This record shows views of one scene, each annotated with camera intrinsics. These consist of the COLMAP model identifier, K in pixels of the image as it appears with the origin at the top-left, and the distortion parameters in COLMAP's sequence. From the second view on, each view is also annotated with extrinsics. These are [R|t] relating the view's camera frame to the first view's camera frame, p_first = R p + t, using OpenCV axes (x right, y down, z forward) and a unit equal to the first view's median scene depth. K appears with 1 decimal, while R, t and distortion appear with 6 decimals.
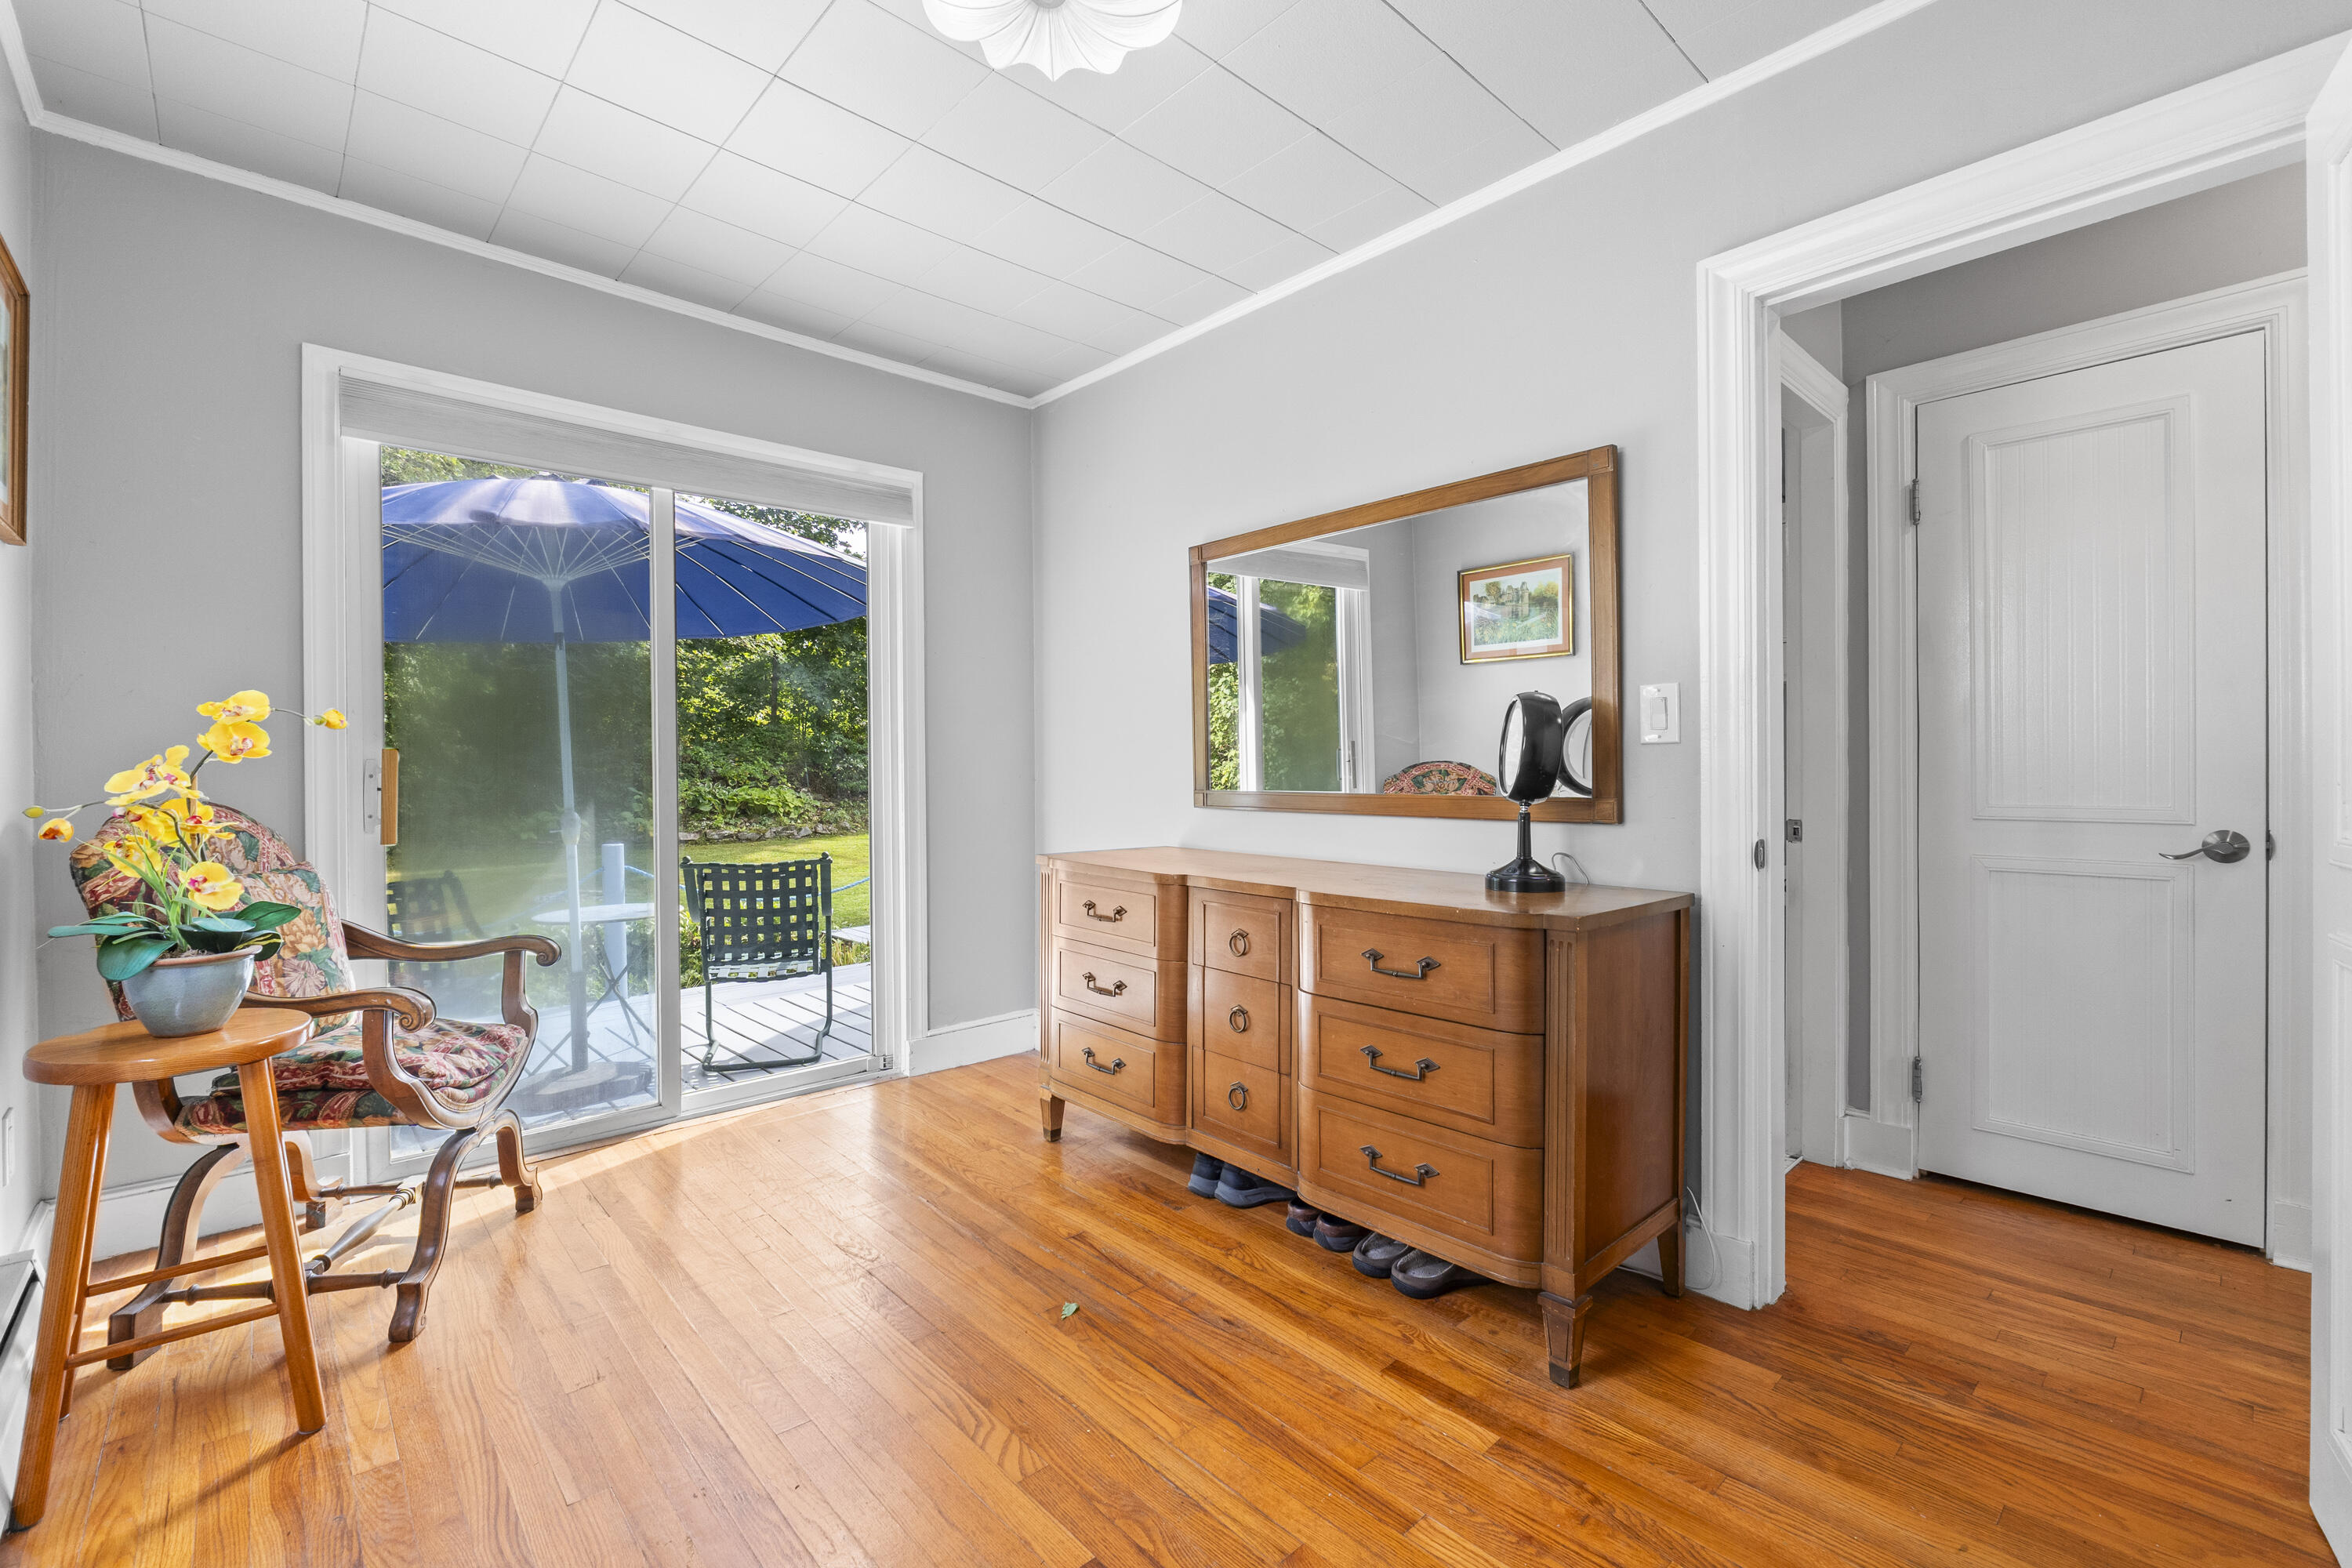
lens RADIAL K [[988.7, 0, 1163.9], [0, 988.7, 784.4], [0, 0, 1]] dist [-0.007686, 0.000169]
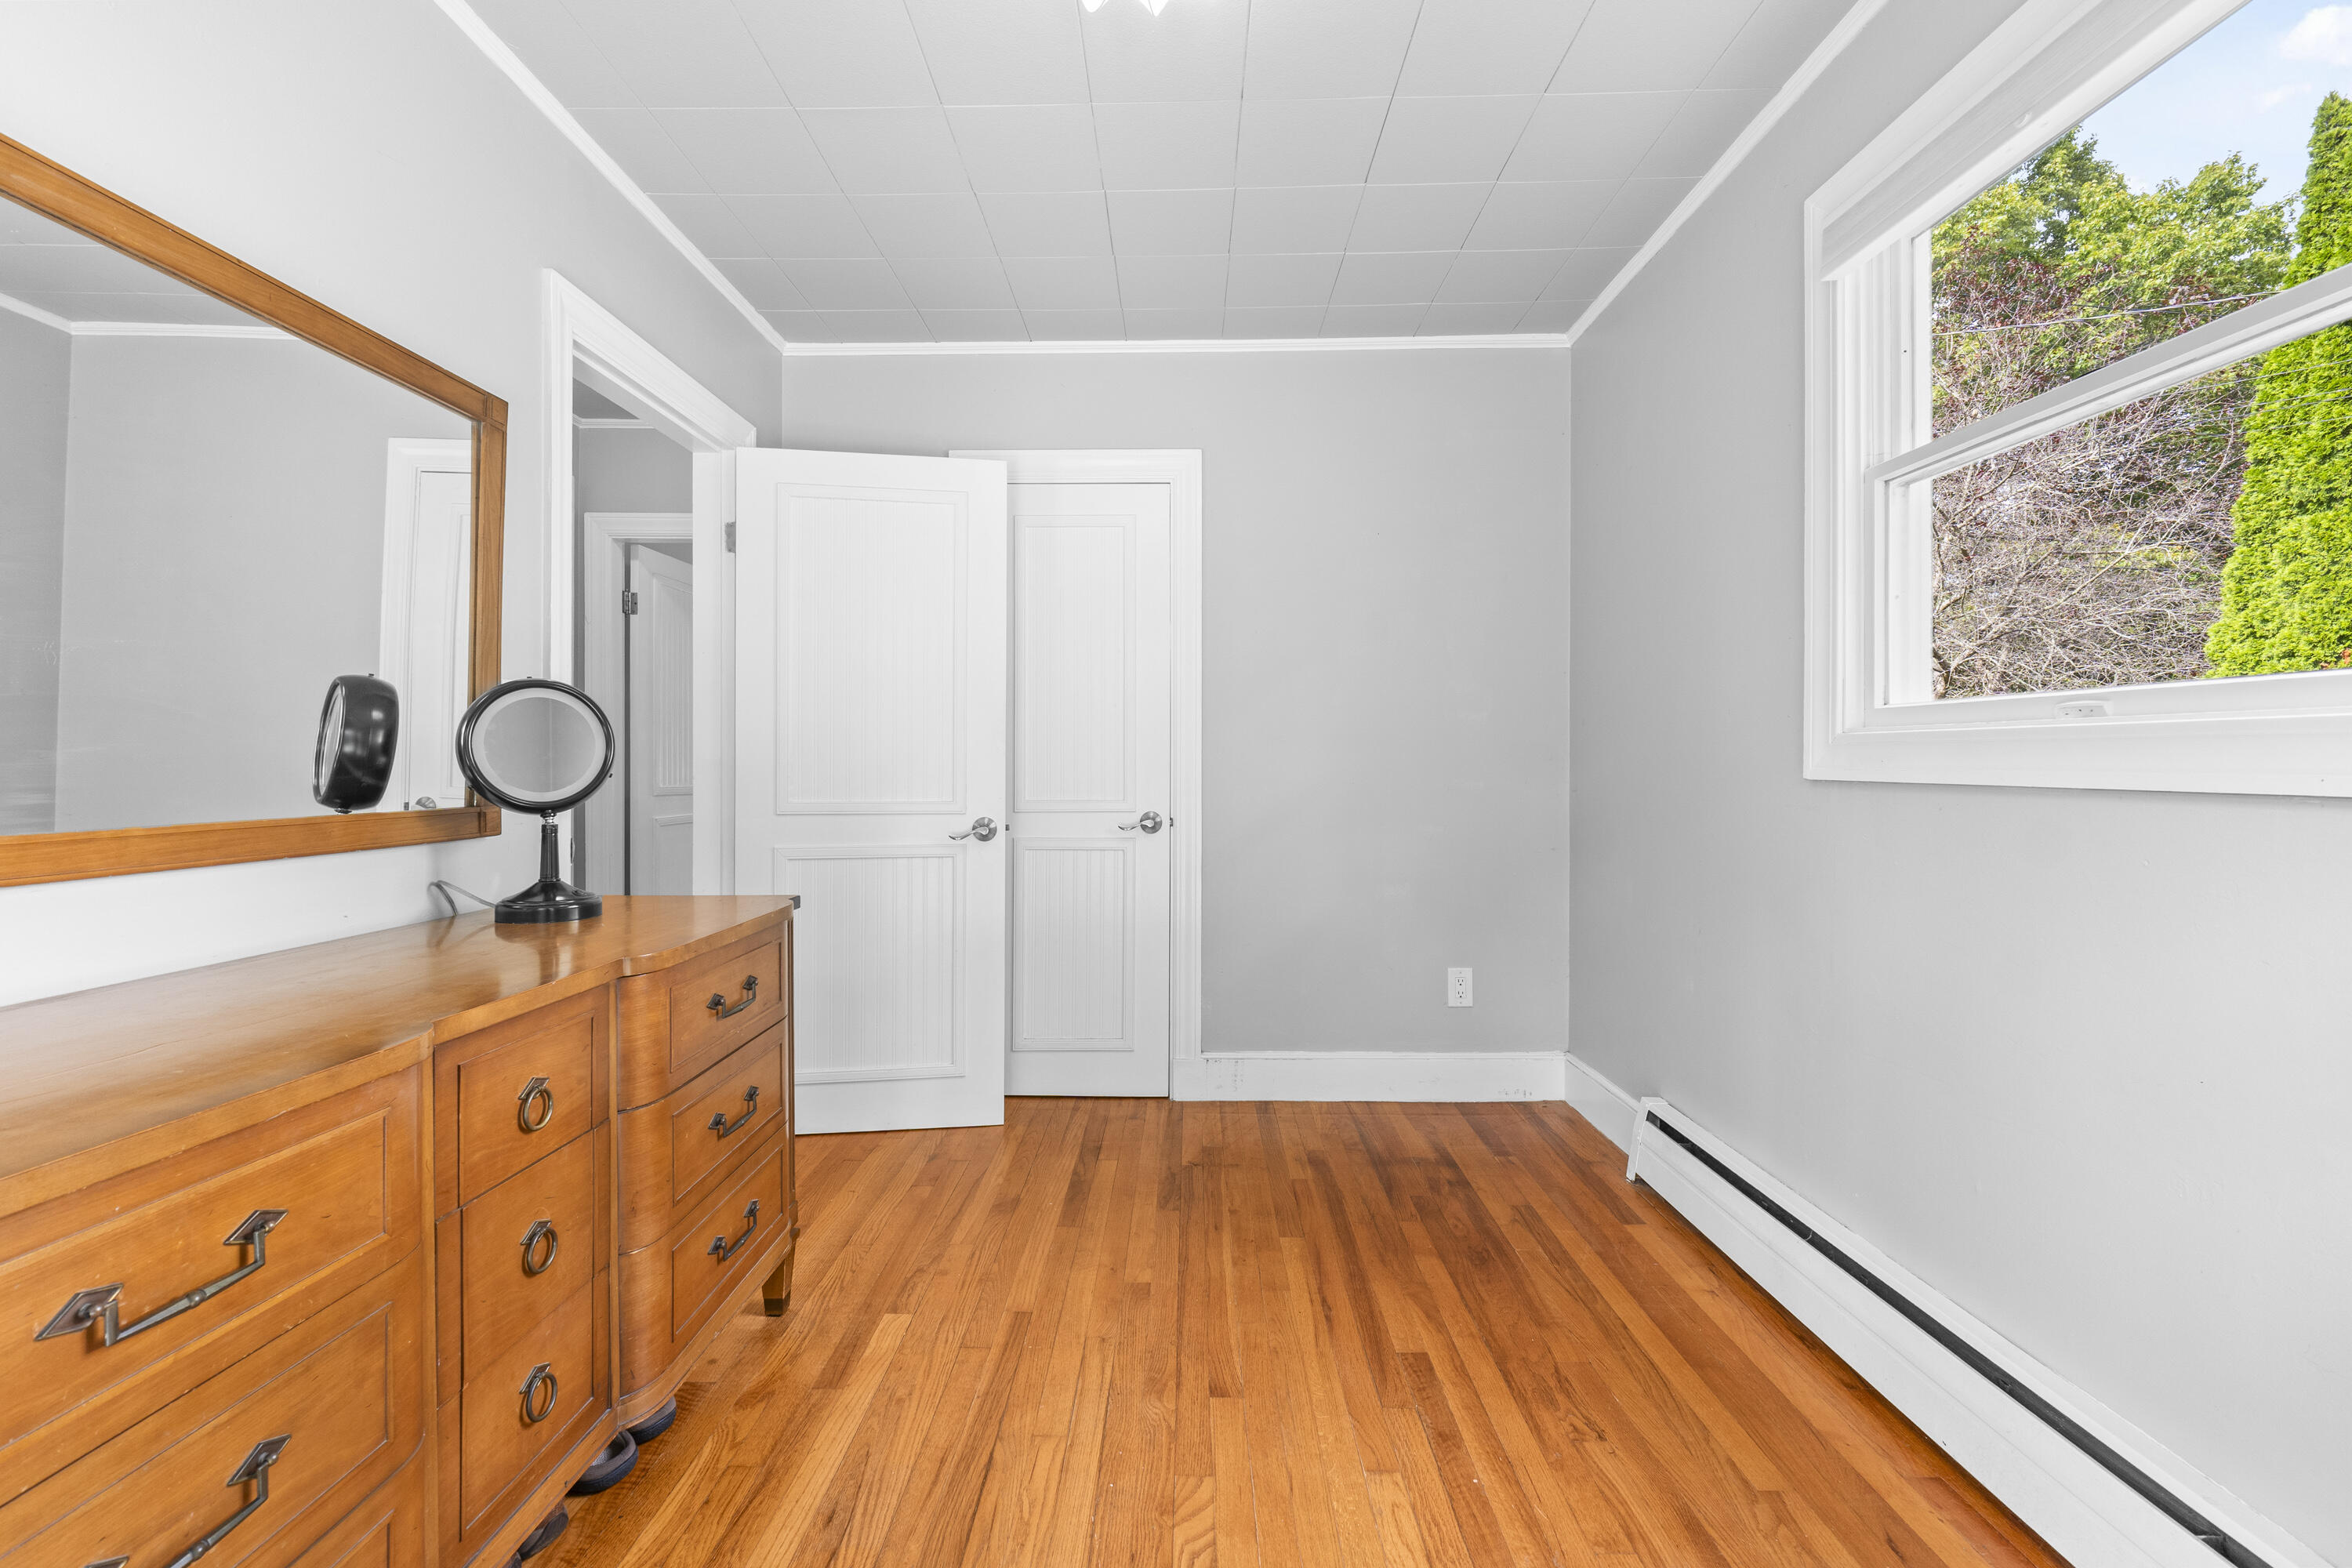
lens RADIAL K [[988.7, 0, 1163.9], [0, 988.7, 784.4], [0, 0, 1]] dist [-0.007686, 0.000169]
pose [[-0.727526, -0.010132, 0.686005, -0.671261], [0.017356, 0.999299, 0.033165, -0.026419], [-0.685860, 0.036034, -0.726841, 1.466212]]
